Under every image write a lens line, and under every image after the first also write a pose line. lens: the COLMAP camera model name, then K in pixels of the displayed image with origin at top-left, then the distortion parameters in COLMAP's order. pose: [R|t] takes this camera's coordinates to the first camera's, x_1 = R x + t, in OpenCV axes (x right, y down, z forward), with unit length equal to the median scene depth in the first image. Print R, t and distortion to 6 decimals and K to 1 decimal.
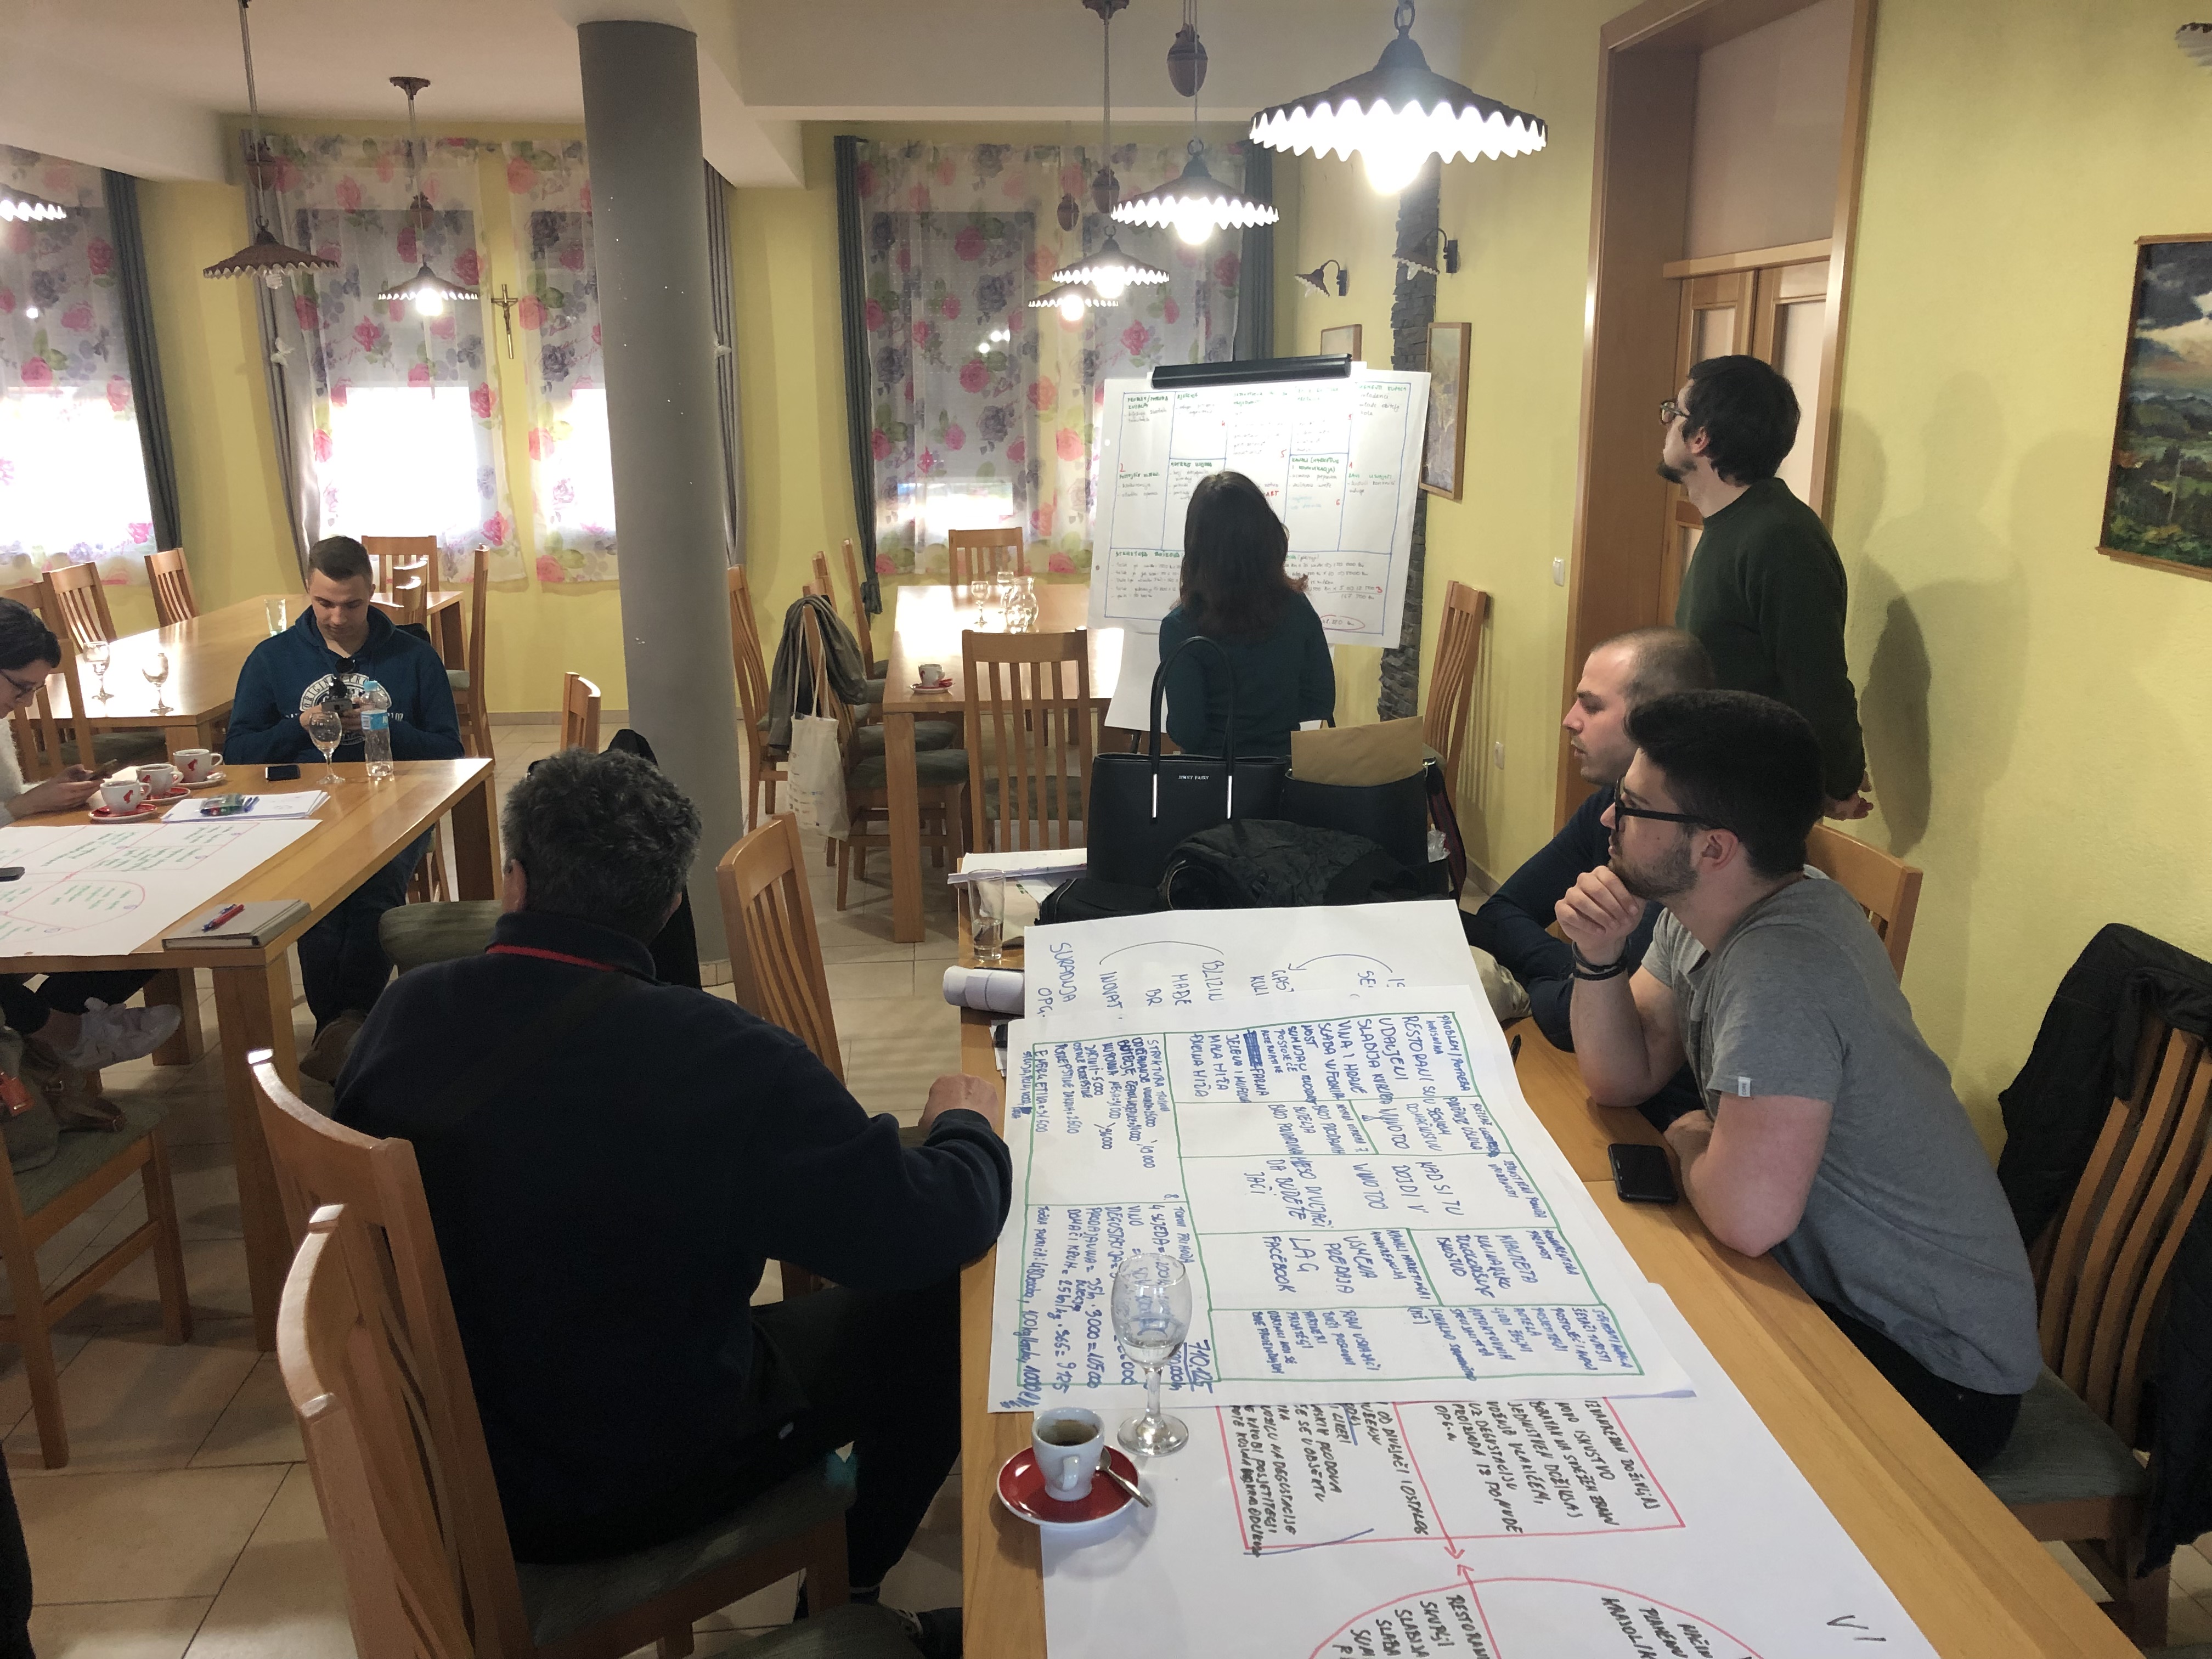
lens RADIAL K [[1784.9, 0, 1152.7], [0, 1784.9, 857.7], [0, 0, 1]] dist [-0.015377, -0.002418]
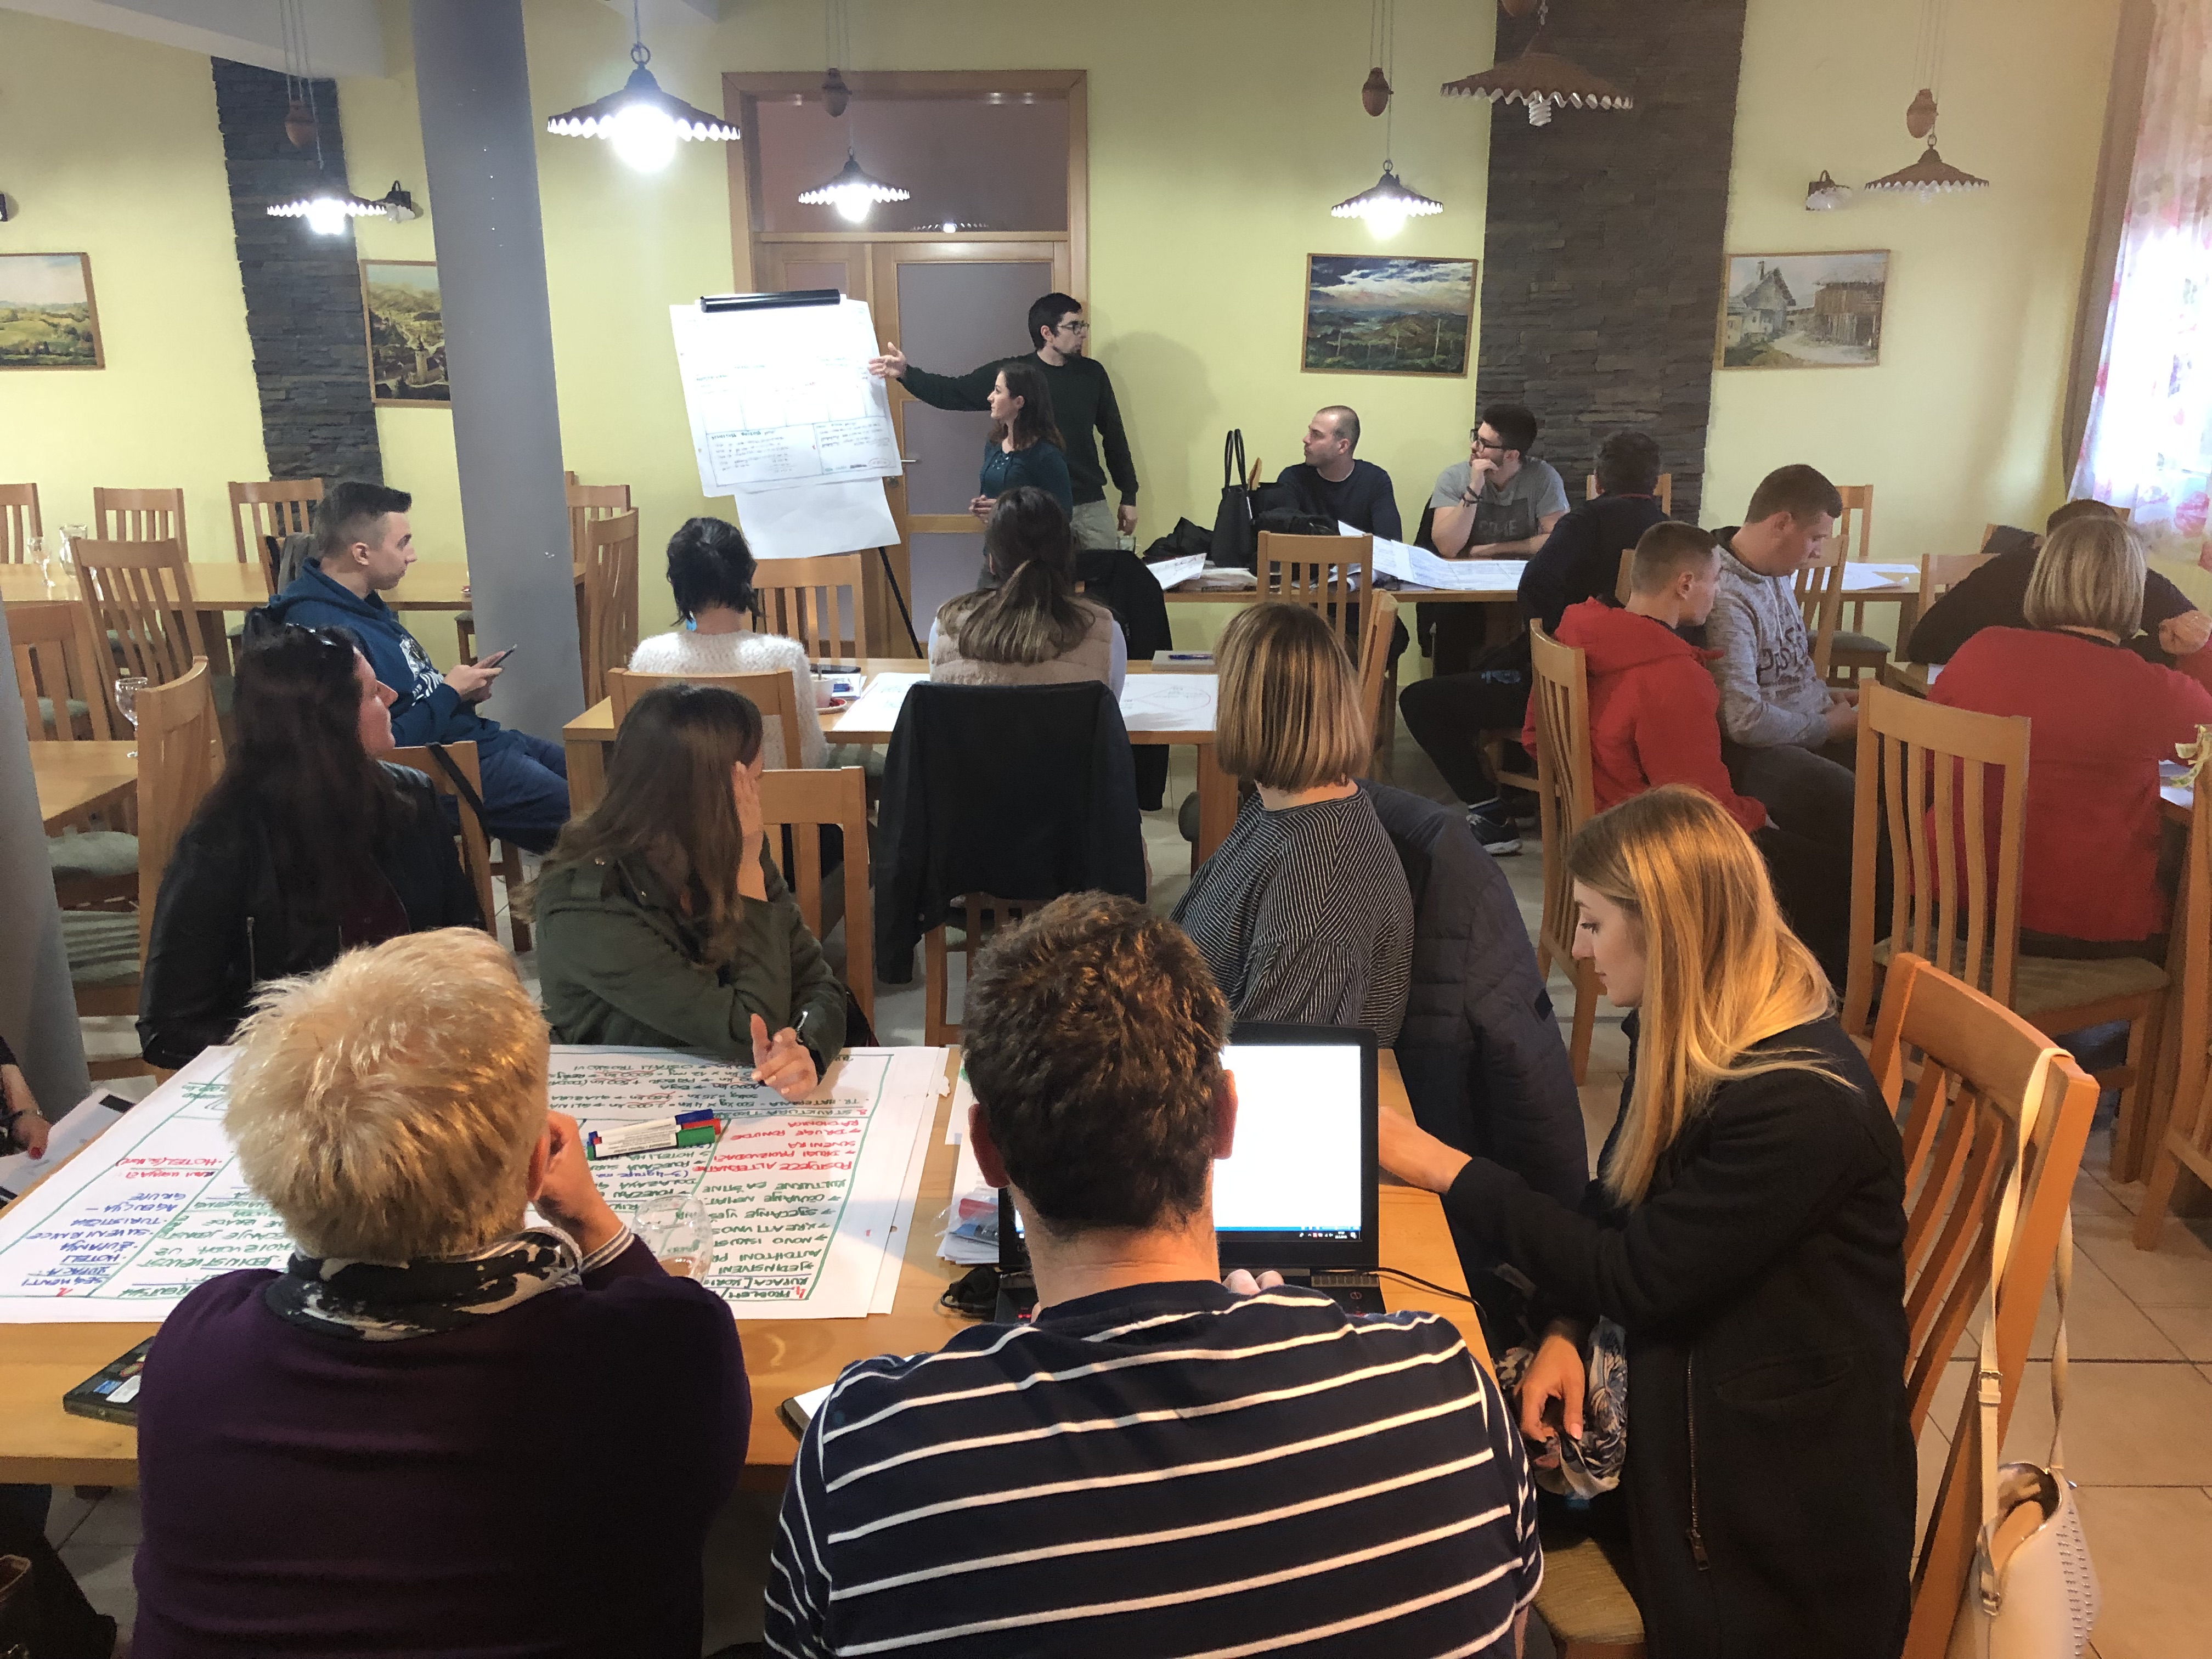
lens RADIAL K [[1784.8, 0, 1106.0], [0, 1784.8, 829.5], [0, 0, 1]] dist [0.005735, 0.009444]
pose [[0.154843, -0.272347, 0.949658, -1.461273], [0.259539, 0.938702, 0.226887, -0.134727], [-0.953238, 0.211341, 0.216036, 0.544341]]
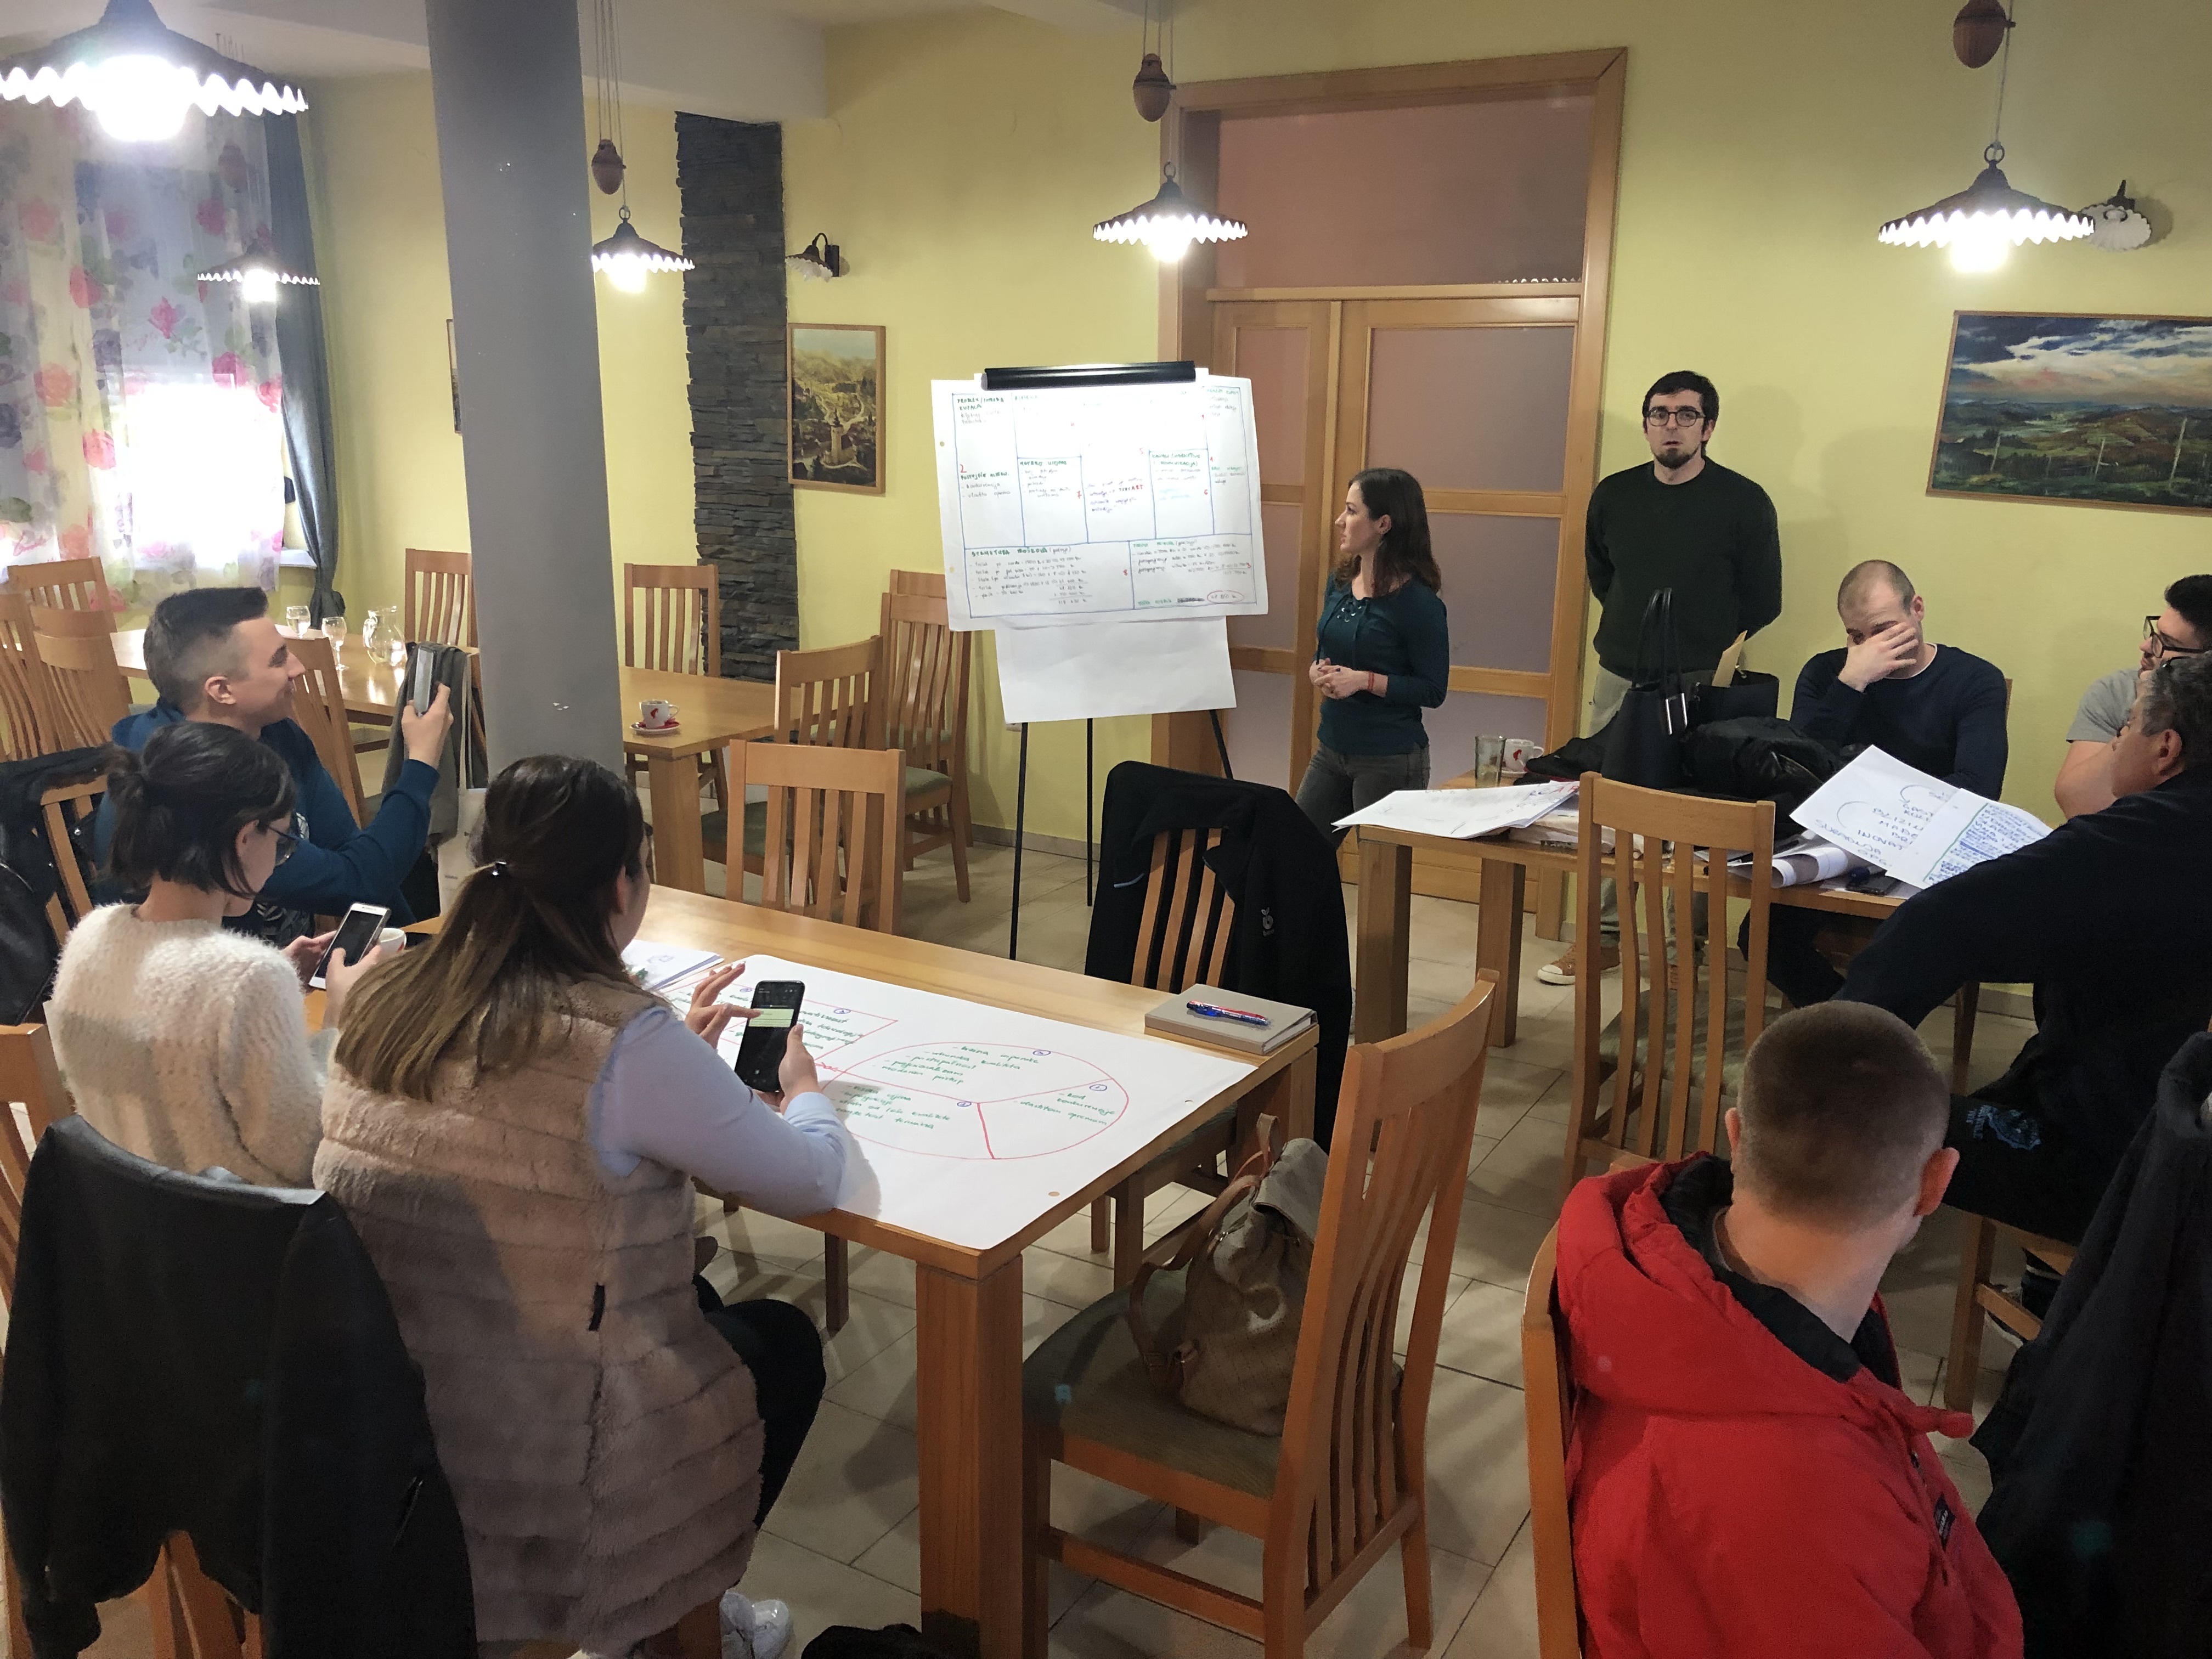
lens RADIAL K [[1784.8, 0, 1106.0], [0, 1784.8, 829.5], [0, 0, 1]] dist [0.005735, 0.009444]
pose [[0.609463, -0.184832, 0.770968, -0.861422], [0.193255, 0.977747, 0.081634, -0.095149], [-0.768900, 0.099241, 0.631620, 0.355067]]
